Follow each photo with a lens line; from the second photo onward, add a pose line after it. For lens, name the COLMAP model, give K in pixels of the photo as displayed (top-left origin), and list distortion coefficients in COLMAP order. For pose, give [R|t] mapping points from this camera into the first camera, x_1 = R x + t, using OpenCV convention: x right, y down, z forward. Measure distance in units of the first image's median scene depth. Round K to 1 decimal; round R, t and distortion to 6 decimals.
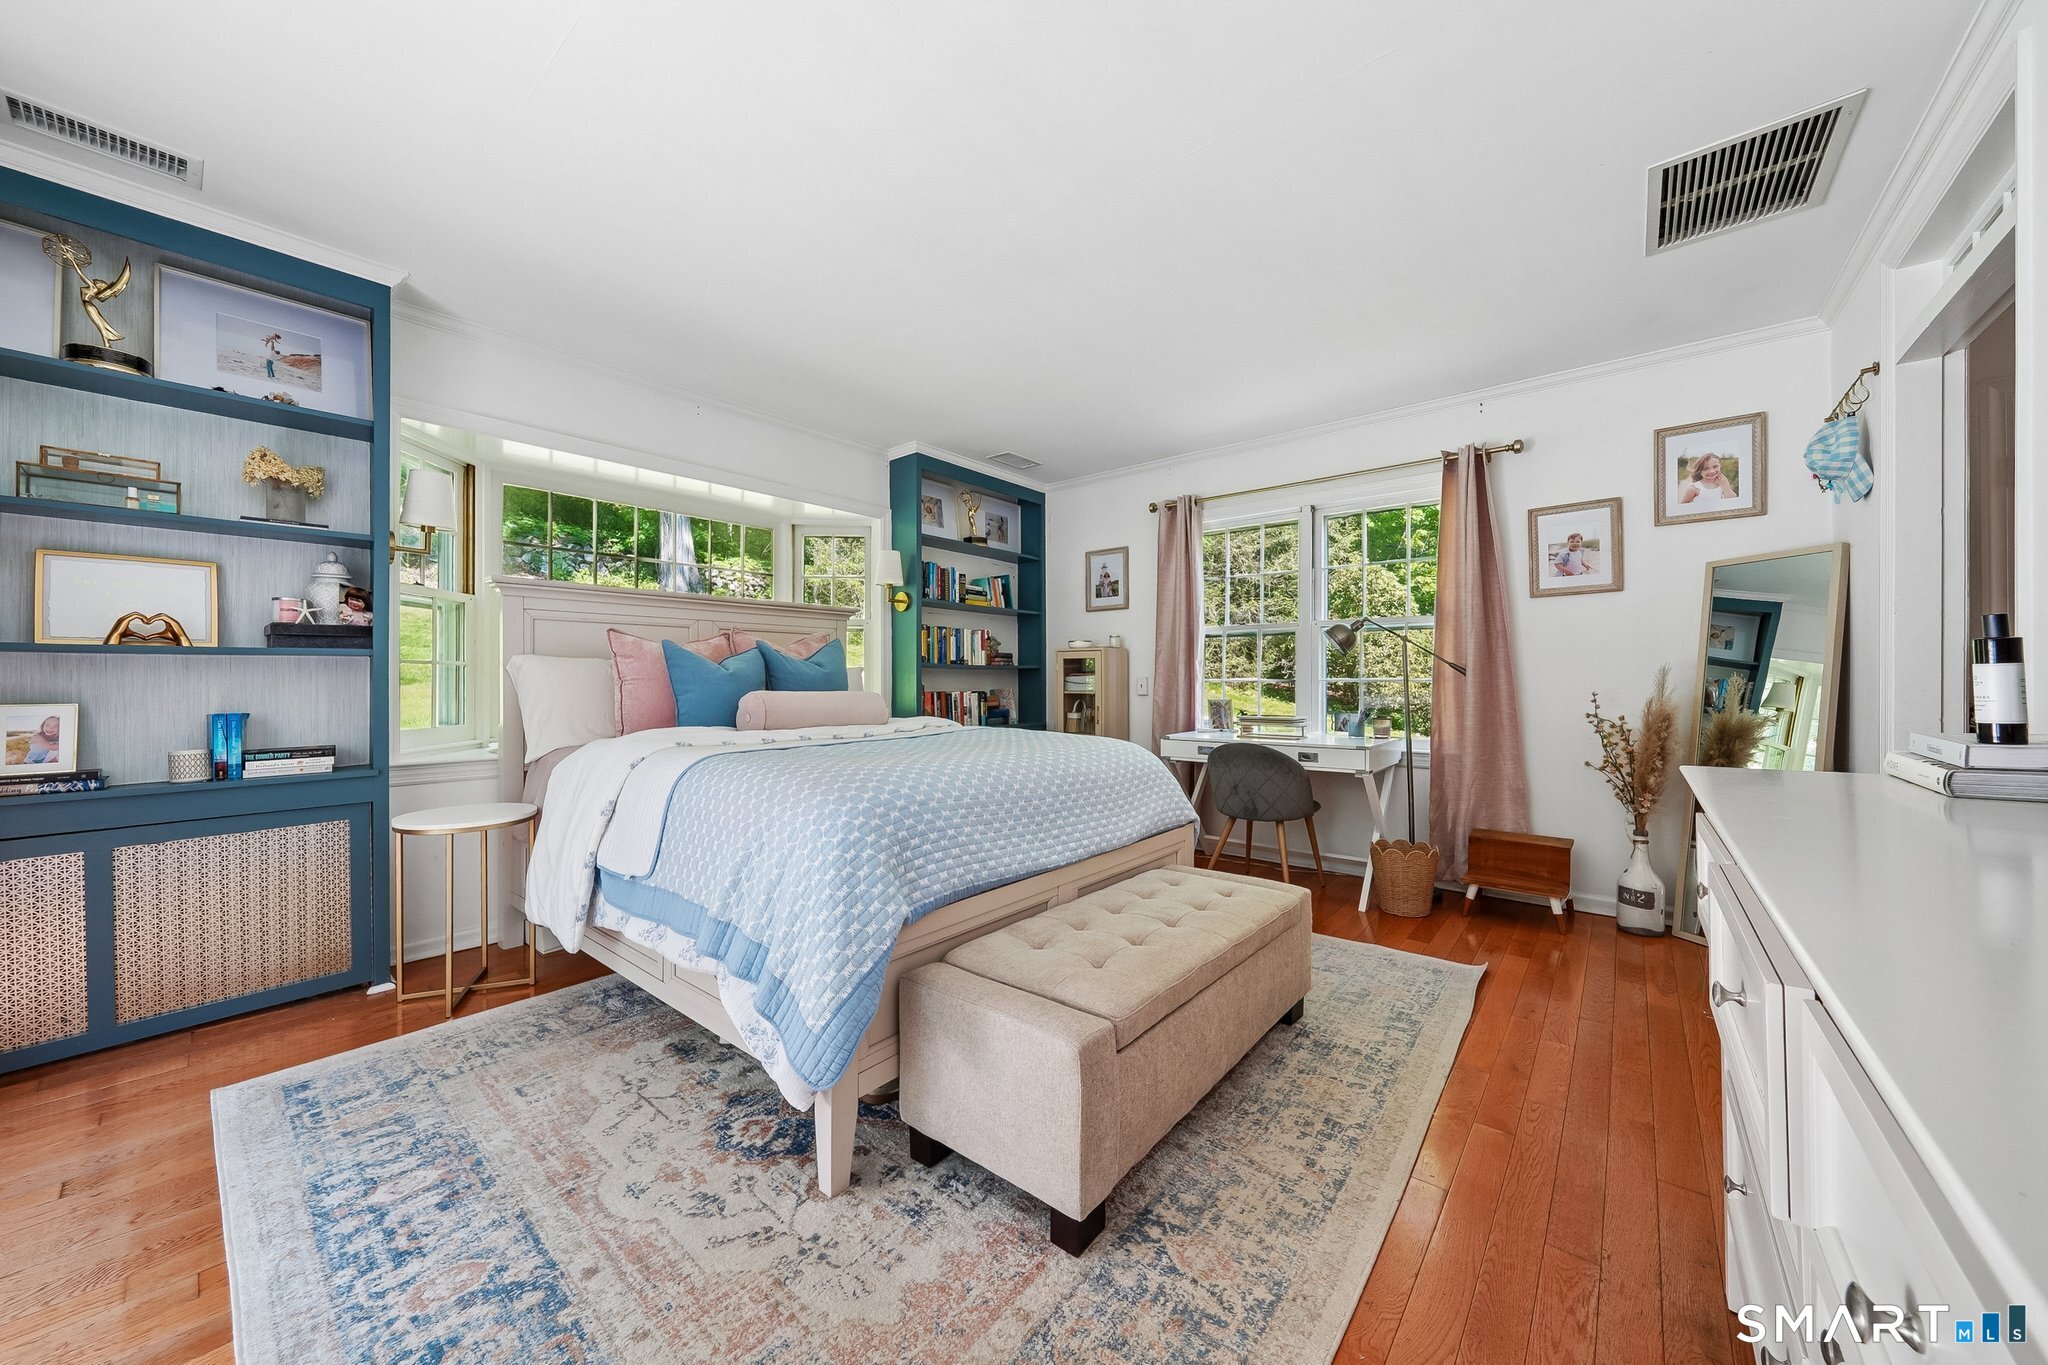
lens RADIAL K [[714.6, 0, 1021.6], [0, 714.6, 676.0], [0, 0, 1]] dist [-0.010218, 0.000323]
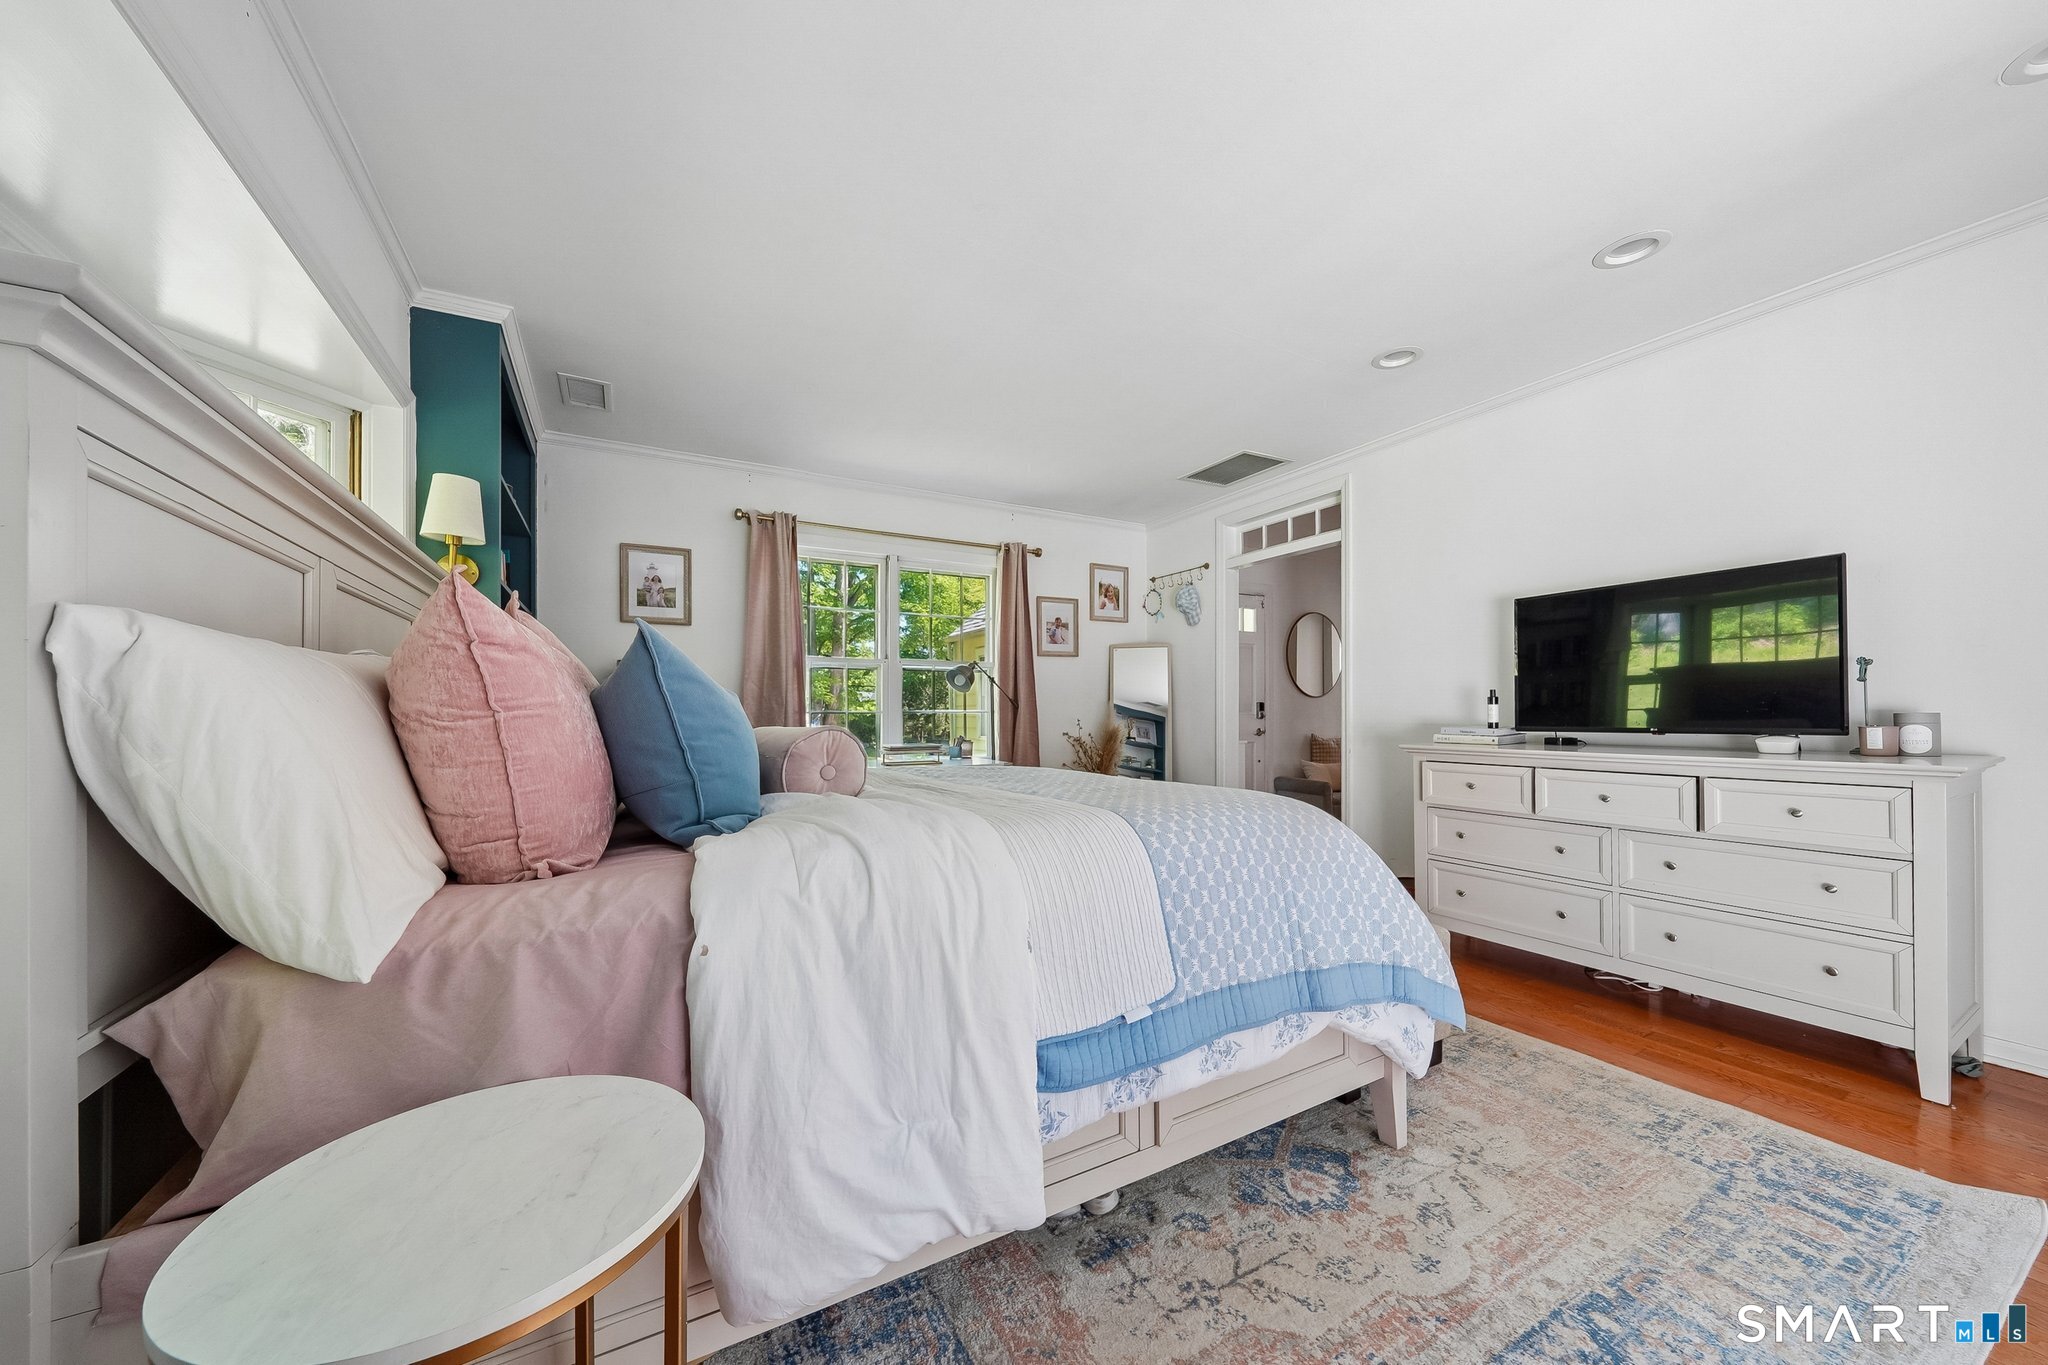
lens RADIAL K [[714.6, 0, 1016.9], [0, 714.6, 704.7], [0, 0, 1]] dist [-0.010218, 0.000323]
pose [[0.365670, 0.010355, 0.930687, -0.747890], [-0.003053, 0.999946, -0.009926, 0.006866], [-0.930740, 0.000788, 0.365682, 0.543011]]
